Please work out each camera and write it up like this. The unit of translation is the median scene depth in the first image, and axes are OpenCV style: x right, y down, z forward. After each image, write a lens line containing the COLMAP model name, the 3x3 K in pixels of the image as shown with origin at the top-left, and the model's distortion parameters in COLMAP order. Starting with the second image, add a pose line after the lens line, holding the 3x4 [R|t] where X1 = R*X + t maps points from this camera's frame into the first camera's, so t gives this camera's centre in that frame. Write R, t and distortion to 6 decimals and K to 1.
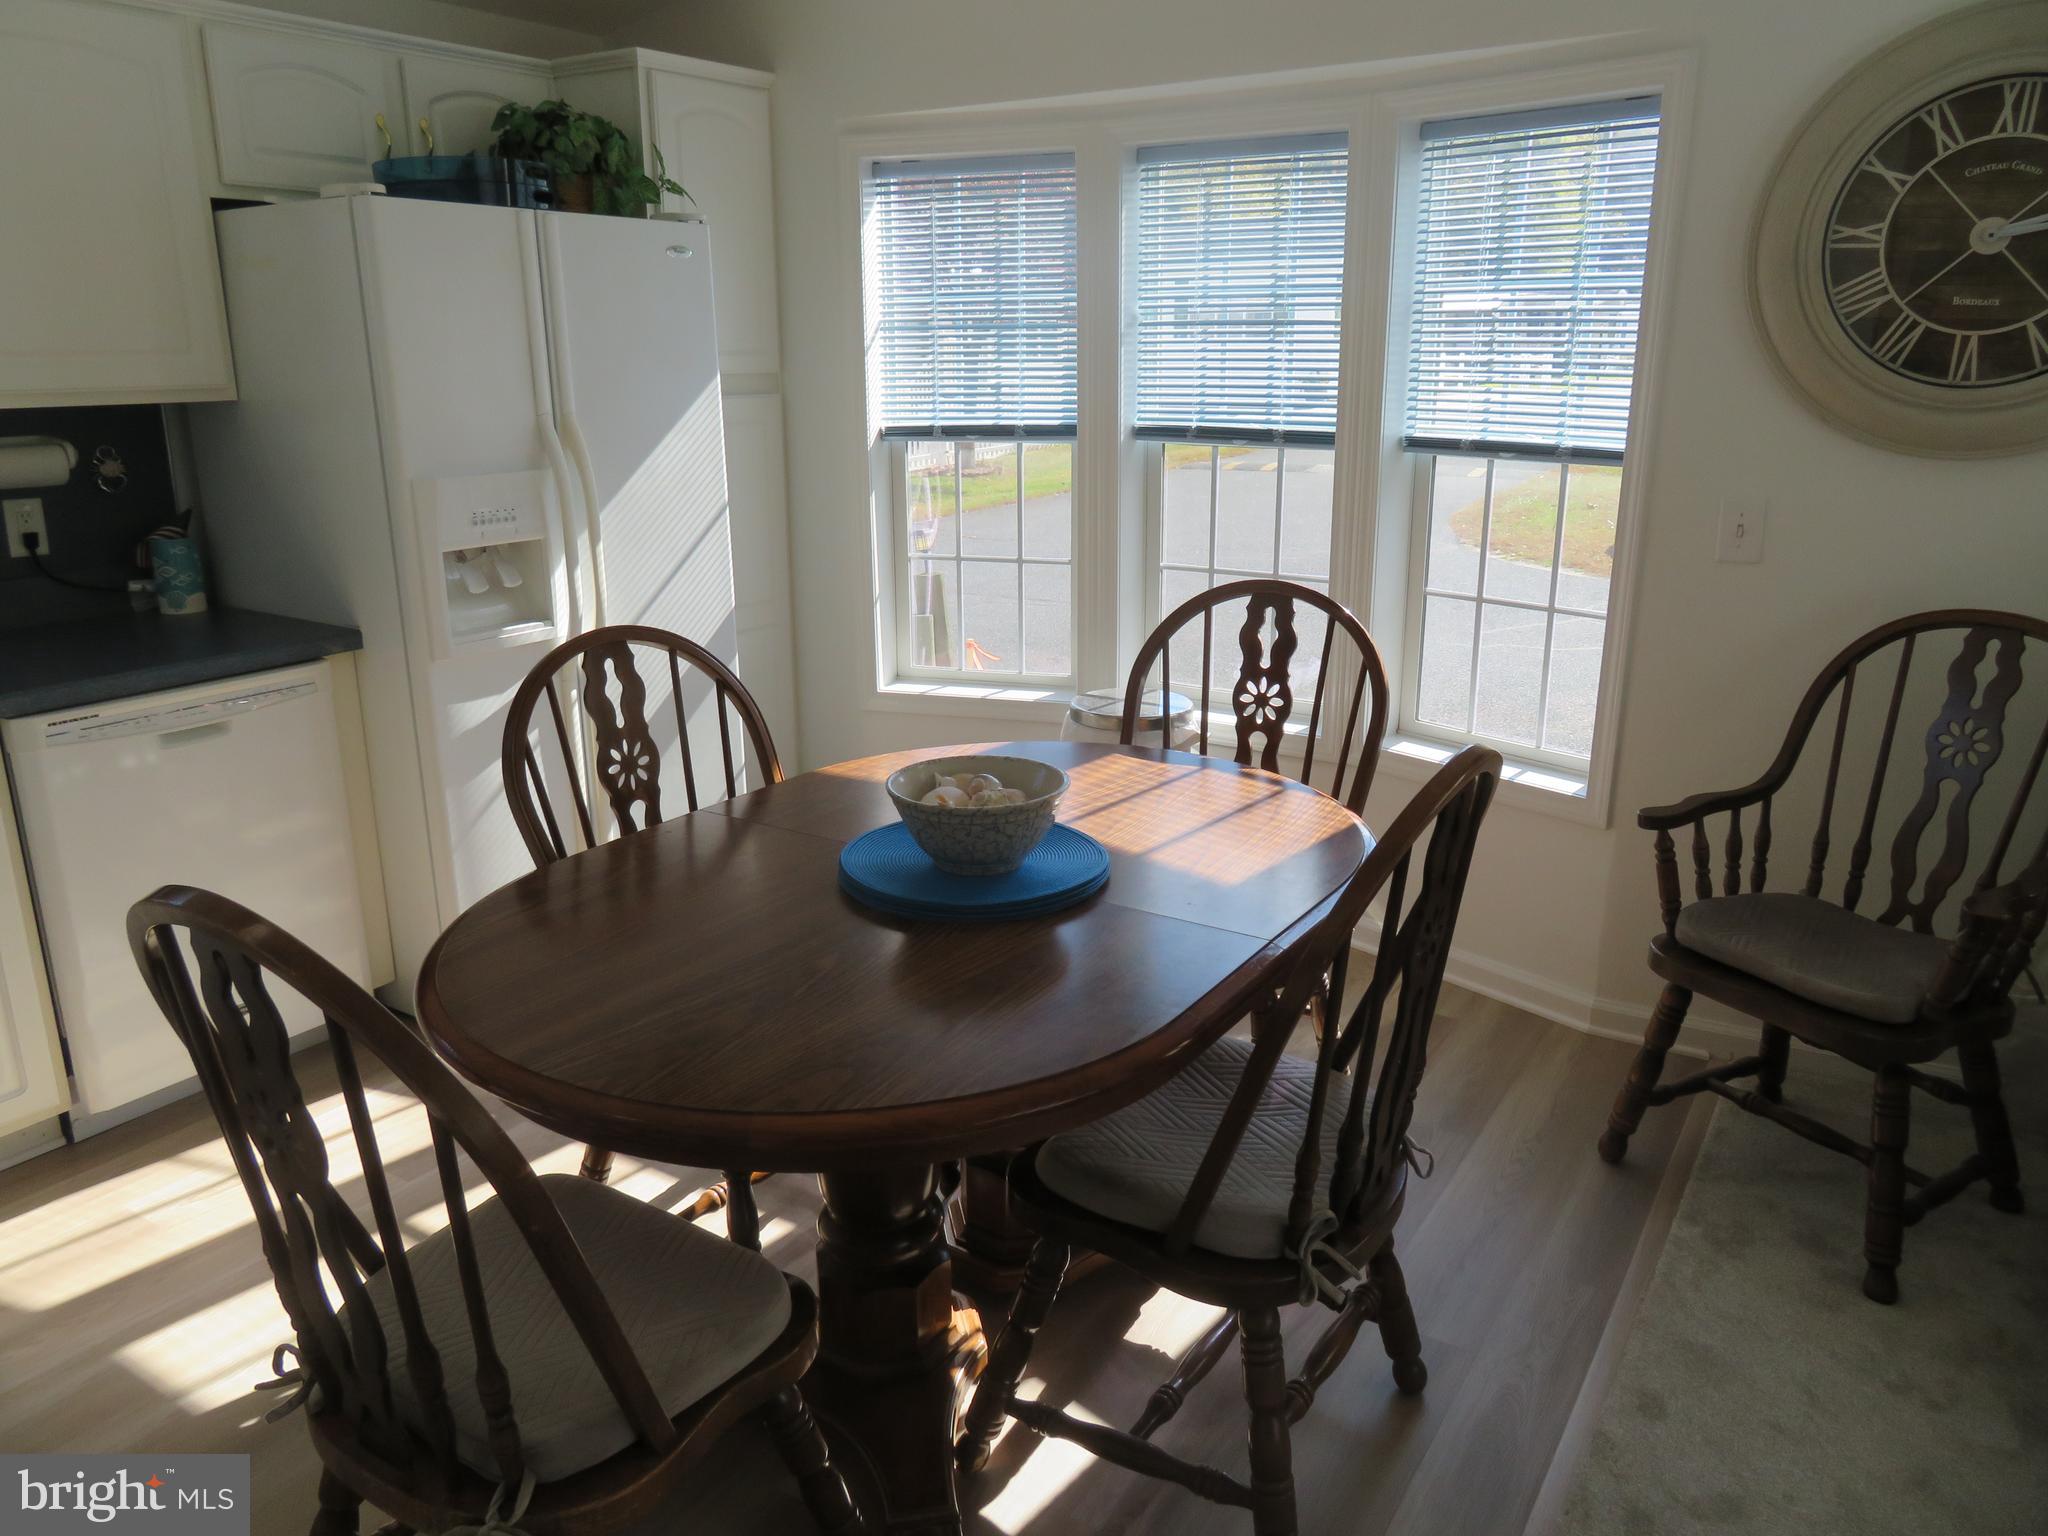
lens RADIAL K [[1476.2, 0, 1018.6], [0, 1476.2, 764.6], [0, 0, 1]] dist [-0.007377, 0.009380]
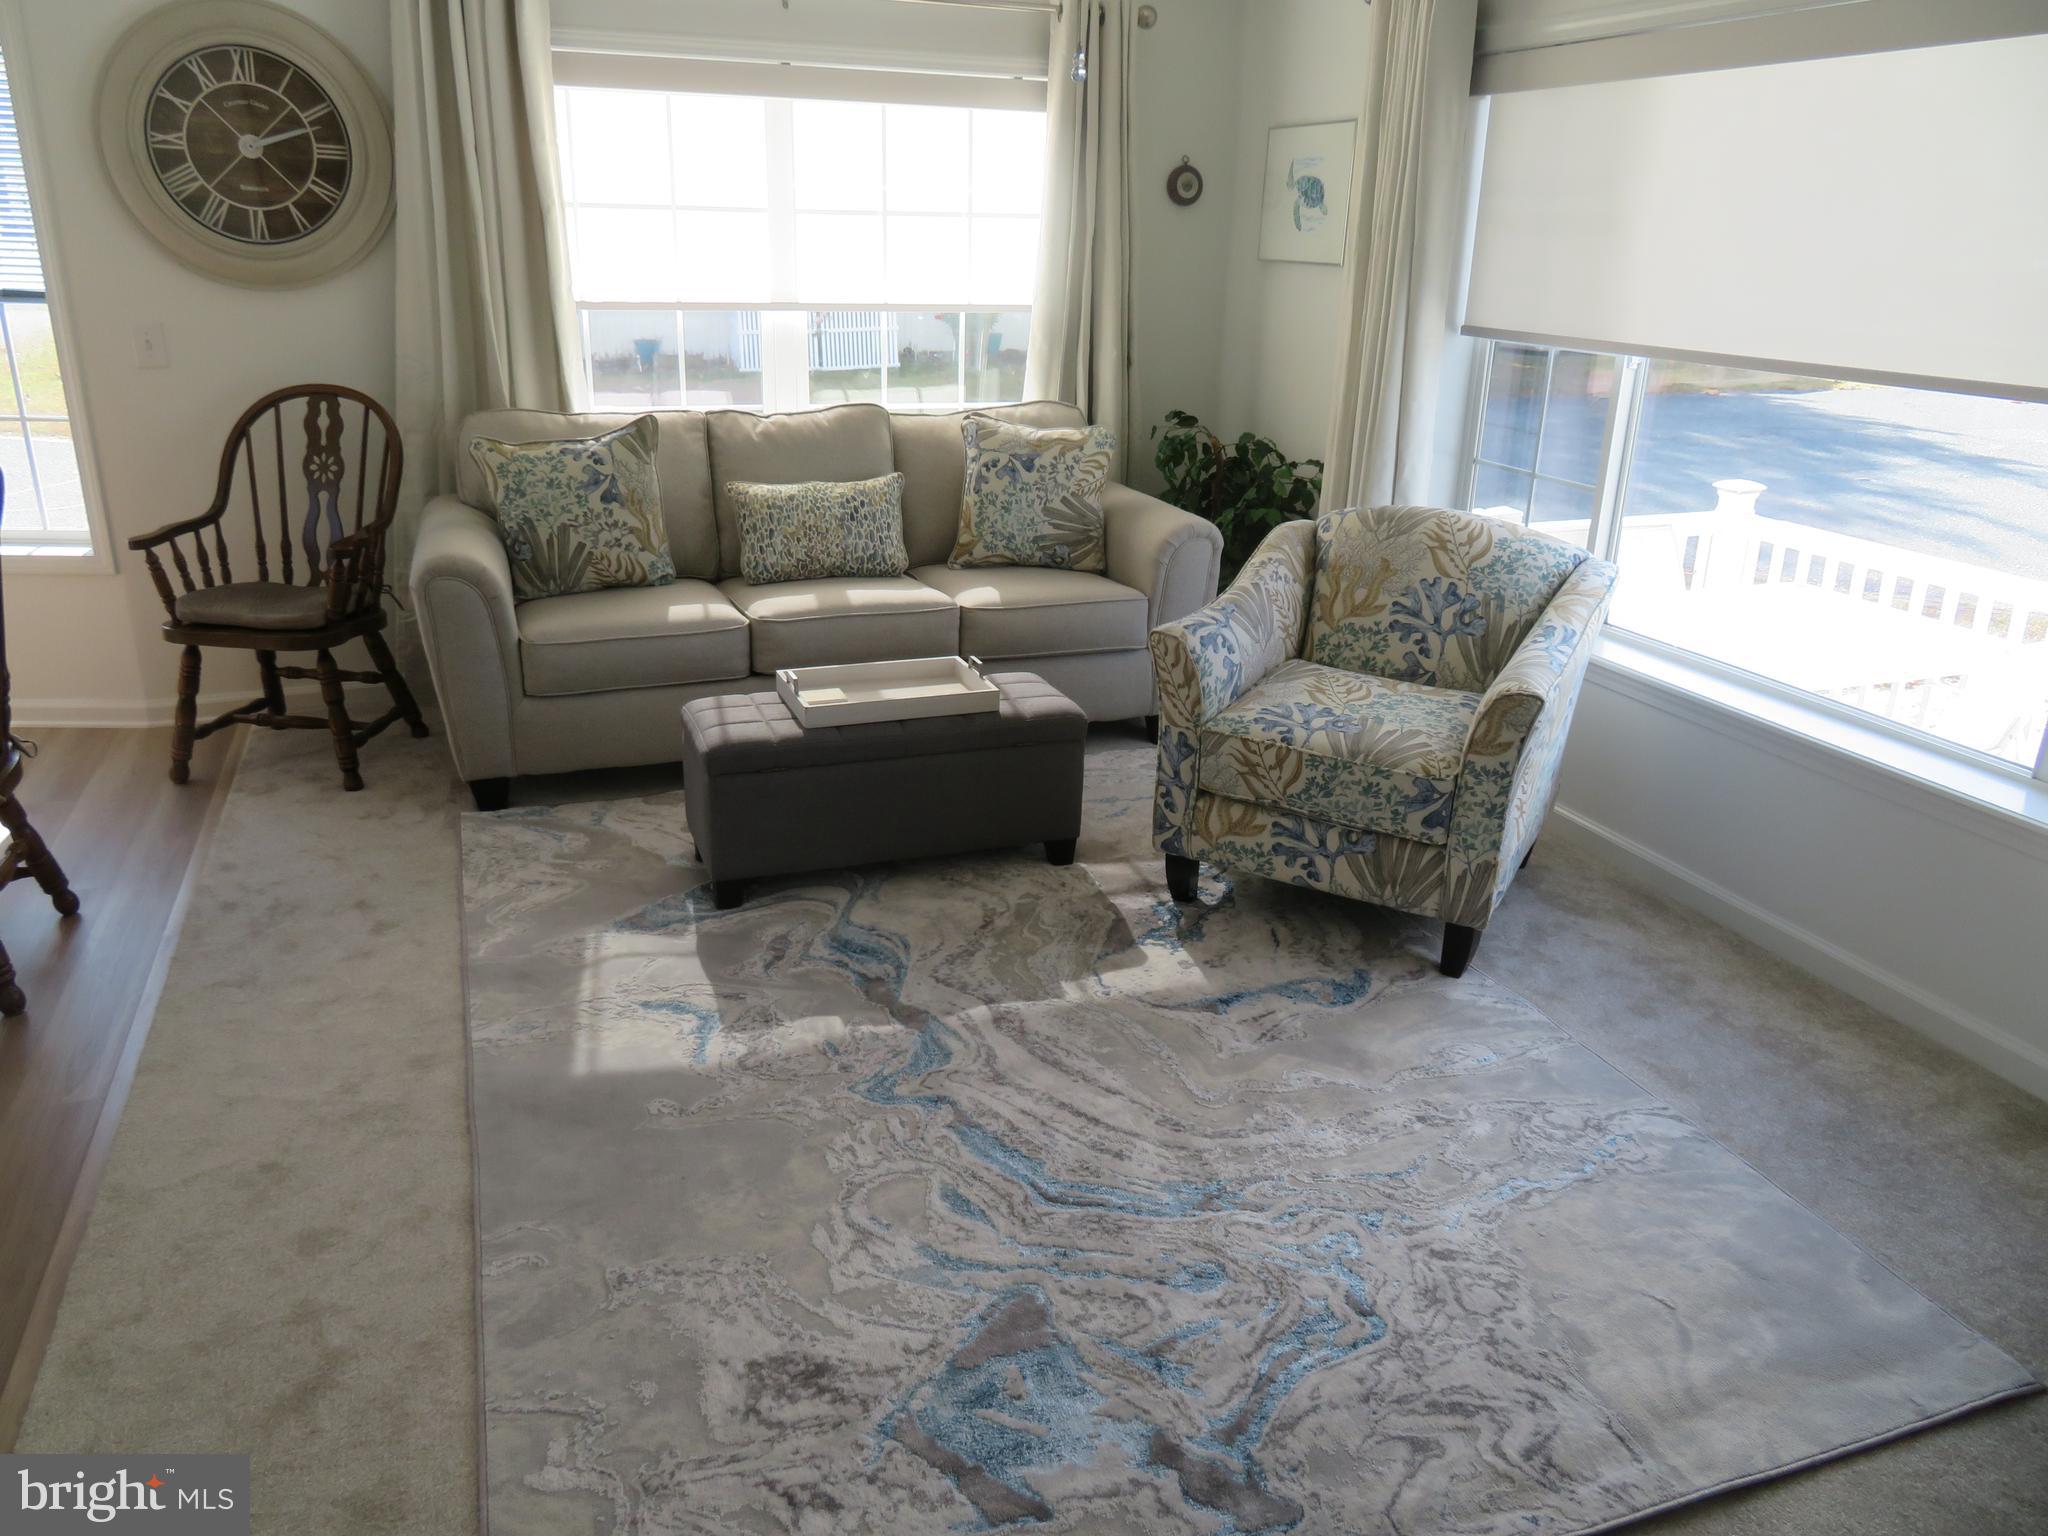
lens RADIAL K [[1476.2, 0, 1012.5], [0, 1476.2, 769.1], [0, 0, 1]] dist [-0.007377, 0.009380]
pose [[0.602661, -0.255329, 0.756047, -0.216249], [0.192571, 0.965963, 0.172718, 0.170203], [-0.774414, 0.041502, 0.631317, -0.599324]]
